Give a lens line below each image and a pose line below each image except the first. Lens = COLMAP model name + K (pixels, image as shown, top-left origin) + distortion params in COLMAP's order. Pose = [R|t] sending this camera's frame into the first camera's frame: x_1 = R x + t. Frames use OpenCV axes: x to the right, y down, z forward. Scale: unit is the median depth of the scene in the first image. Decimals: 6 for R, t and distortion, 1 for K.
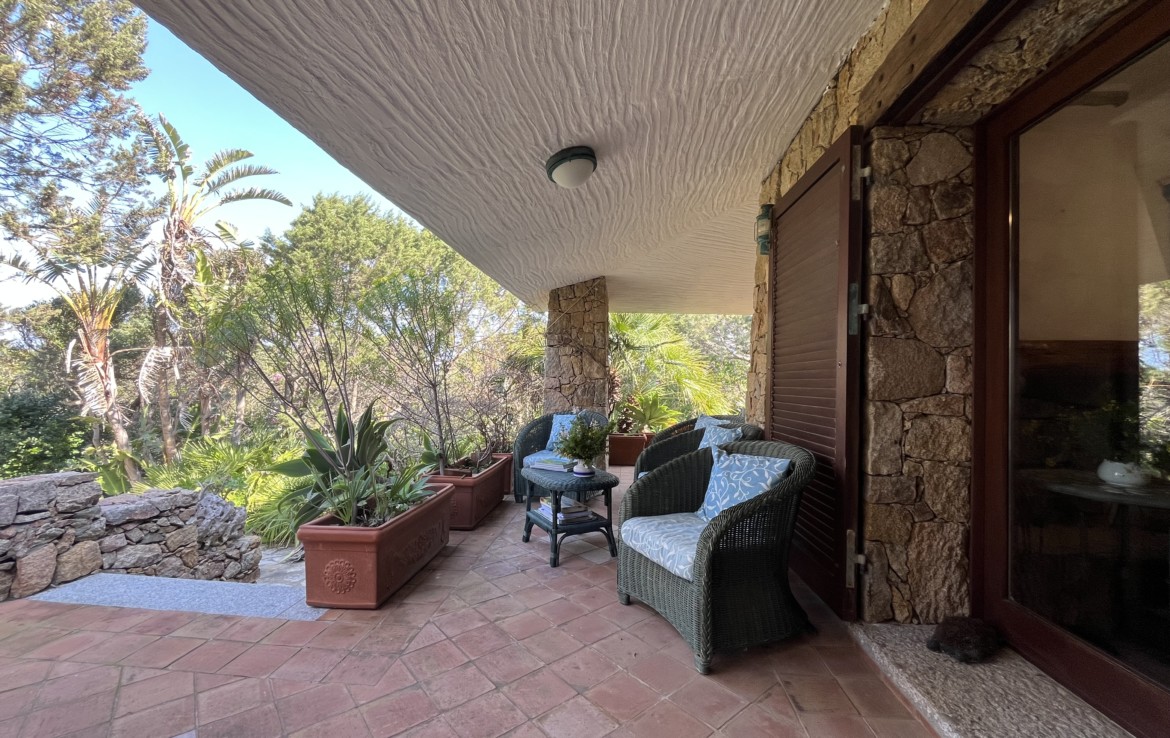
lens RADIAL K [[477.0, 0, 583.6], [0, 477.0, 367.6], [0, 0, 1]] dist [-0.002718, -0.000269]
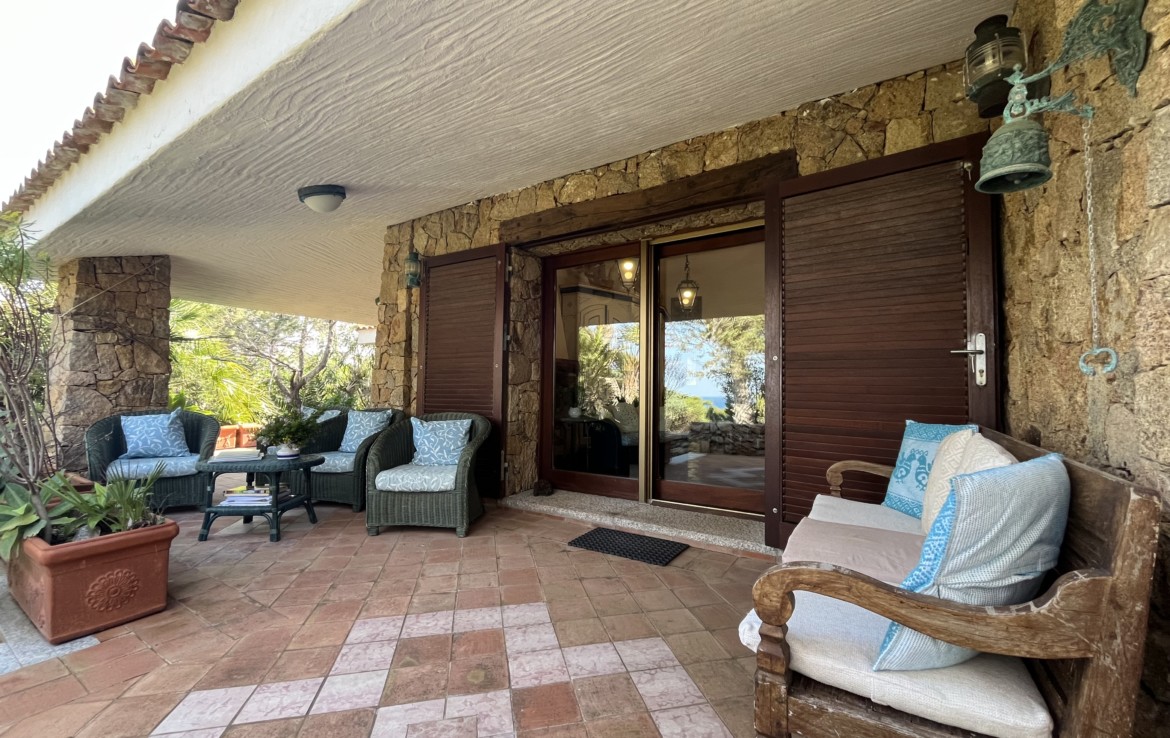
lens RADIAL K [[477.0, 0, 583.6], [0, 477.0, 367.6], [0, 0, 1]] dist [-0.002718, -0.000269]
pose [[0.466202, 0.023577, 0.884364, -1.009843], [-0.021807, 0.999647, -0.015155, 0.023382], [-0.884410, -0.012220, 0.466552, -0.196748]]
